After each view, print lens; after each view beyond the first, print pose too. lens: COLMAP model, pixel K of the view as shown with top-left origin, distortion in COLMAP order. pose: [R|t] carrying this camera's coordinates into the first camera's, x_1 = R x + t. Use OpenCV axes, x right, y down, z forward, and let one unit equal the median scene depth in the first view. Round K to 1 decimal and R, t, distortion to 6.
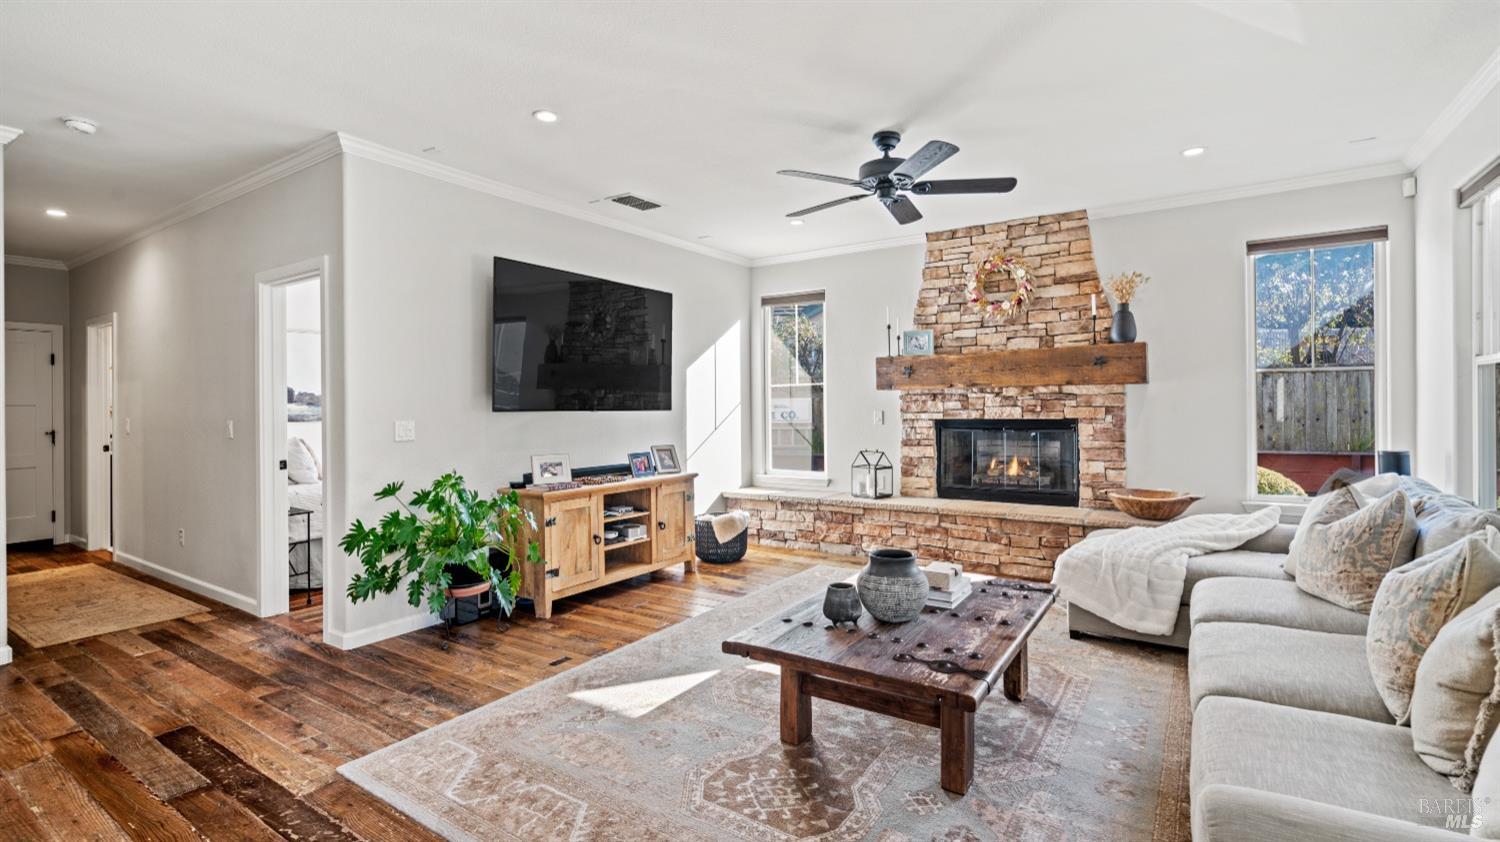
lens RADIAL K [[682.1, 0, 749.0], [0, 682.1, 405.0], [0, 0, 1]] dist [-0.001553, 0.000505]
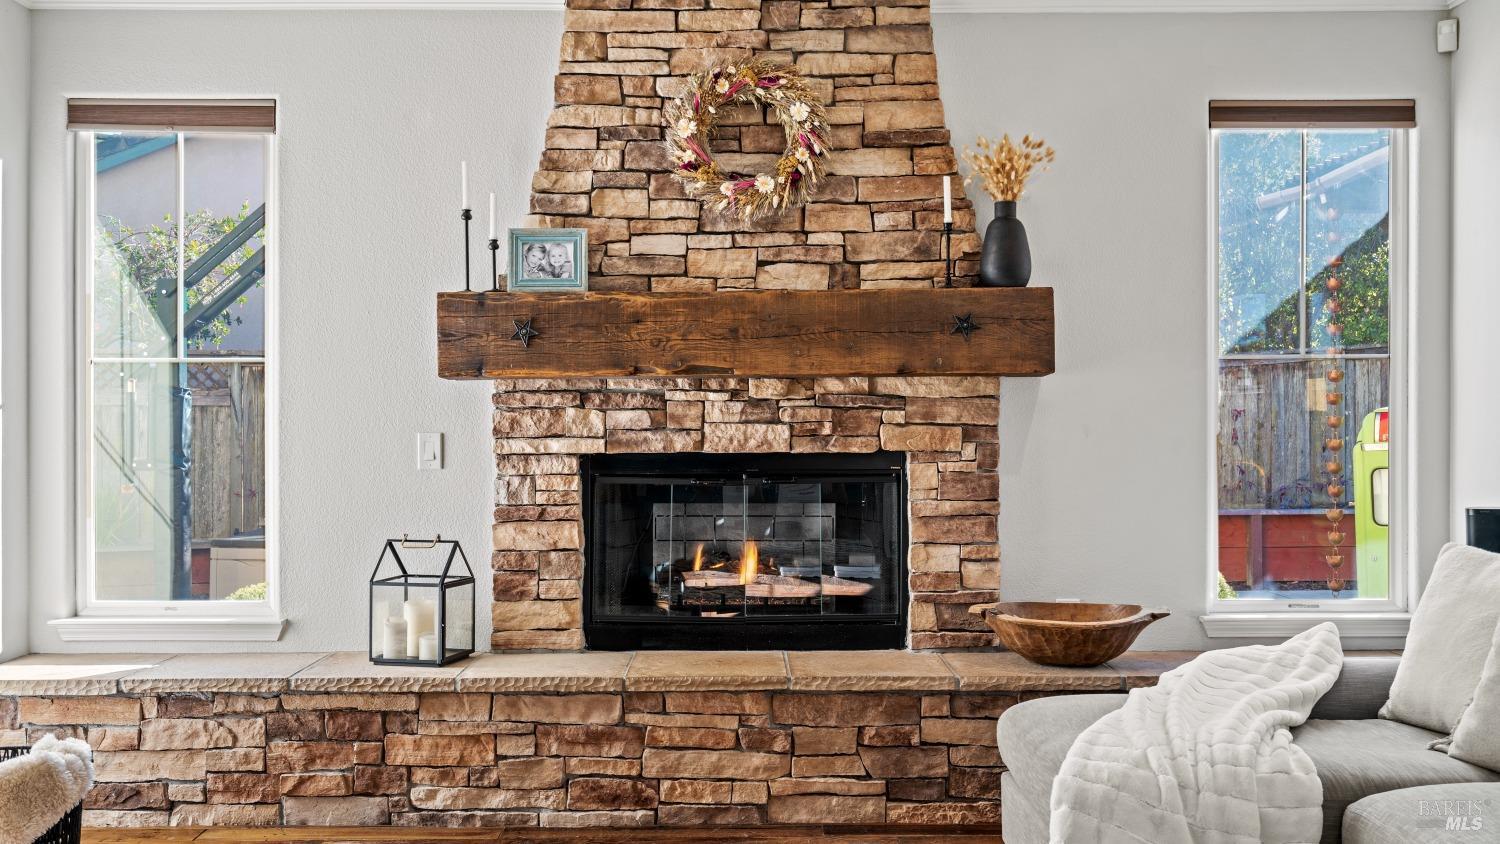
lens RADIAL K [[1481.5, 0, 750.0], [0, 1481.5, 422.0], [0, 0, 1]] dist [0.005090, 0.005951]
pose [[0.827655, 0.008522, 0.561172, -0.143886], [-0.007616, 0.999963, -0.003952, 0.004963], [-0.561185, -0.001004, 0.827690, 0.240610]]
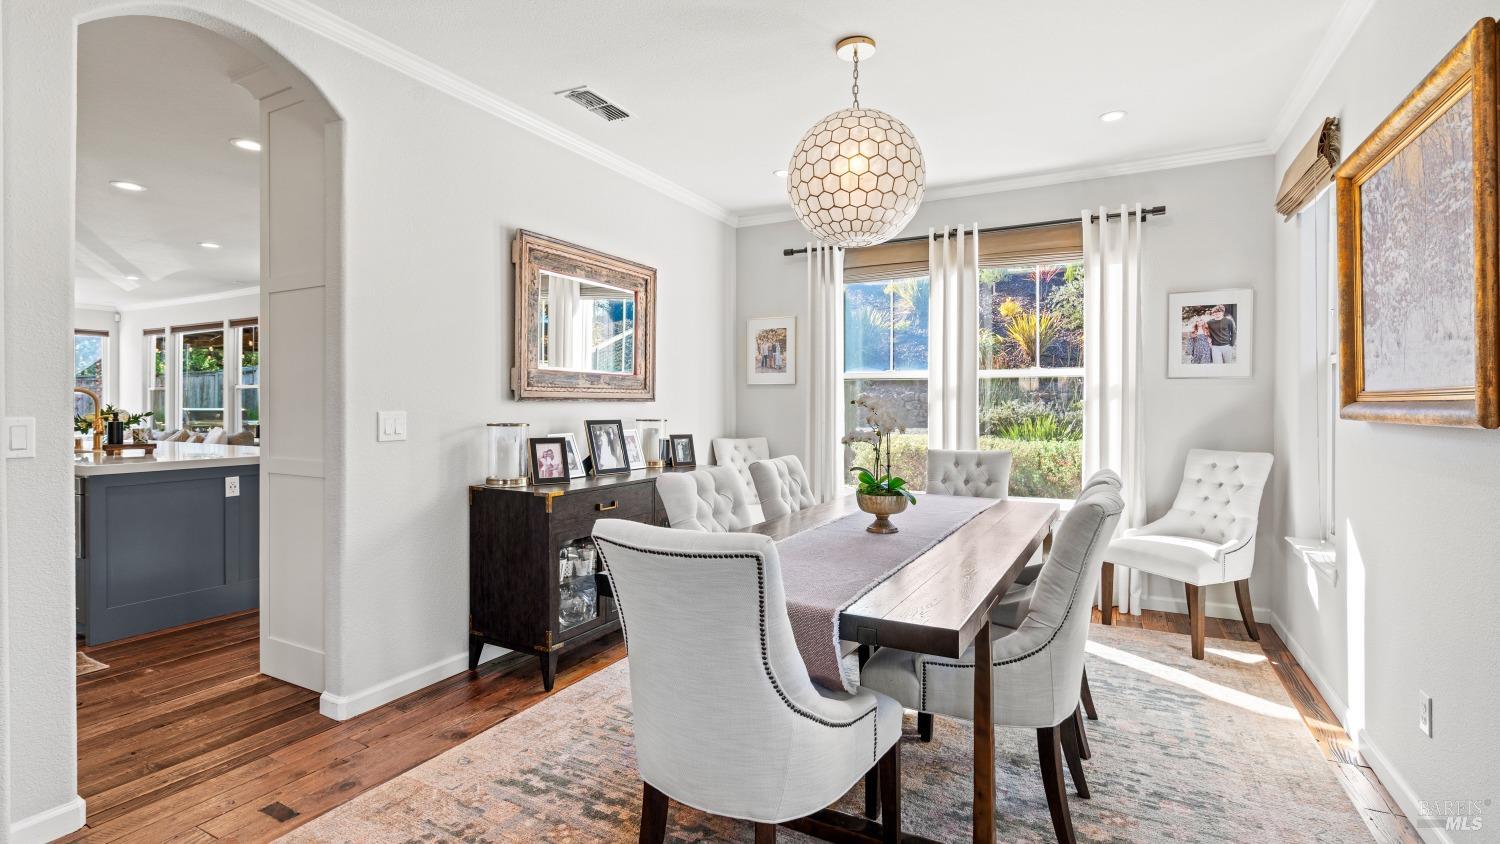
lens RADIAL K [[682.1, 0, 749.0], [0, 682.1, 406.0], [0, 0, 1]] dist [-0.001553, 0.000505]
pose [[-0.103559, 0.007865, 0.994592, -1.374547], [-0.002777, 0.999963, -0.008197, 0.015551], [-0.994619, -0.003611, -0.103533, -0.821489]]
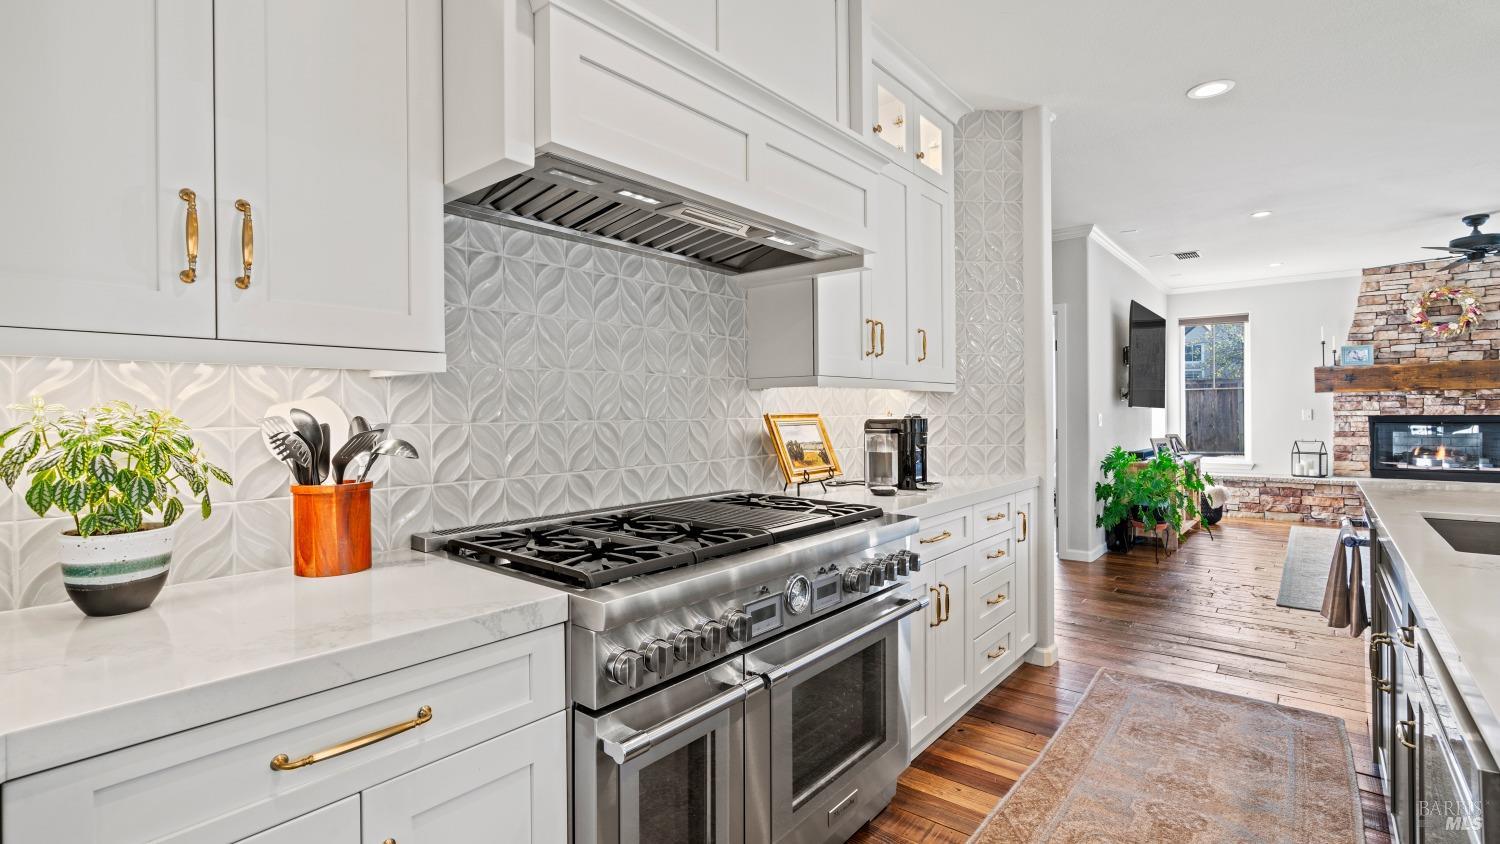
lens RADIAL K [[683.5, 0, 750.1], [0, 683.5, 411.9], [0, 0, 1]] dist [-0.002119, 0.001264]
pose [[0.994803, 0.000787, -0.101817, -0.796805], [-0.000367, 0.999991, 0.004146, 0.009896], [0.101820, -0.004087, 0.994794, -0.406765]]
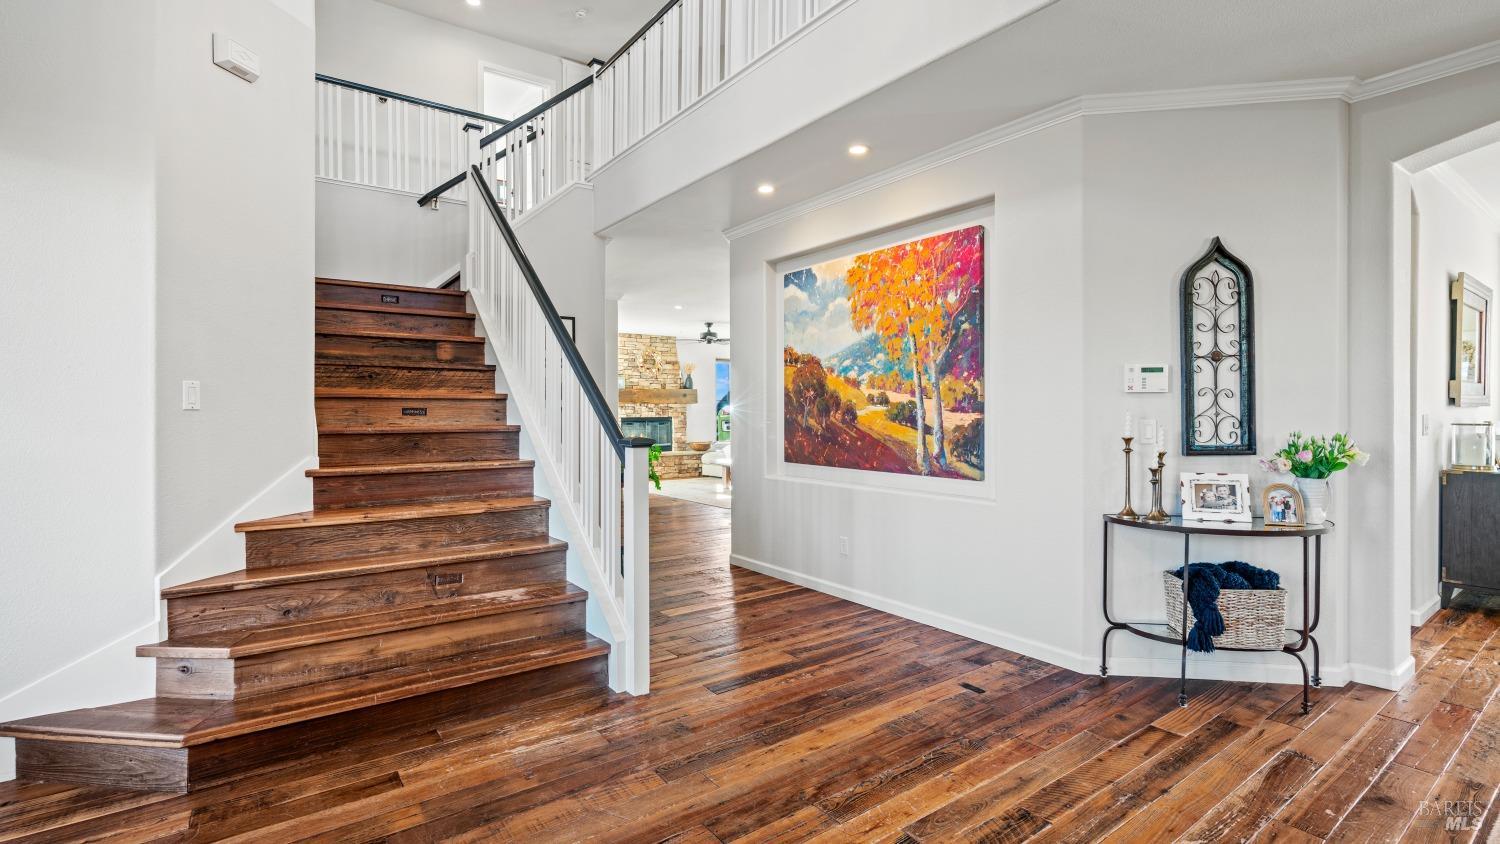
lens RADIAL K [[683.5, 0, 750.1], [0, 683.5, 411.9], [0, 0, 1]] dist [-0.002119, 0.001264]
pose [[0.345185, 0.006987, 0.938509, -1.773342], [-0.000791, 0.999974, -0.007153, 0.019043], [-0.938534, 0.001727, 0.345182, -0.164455]]
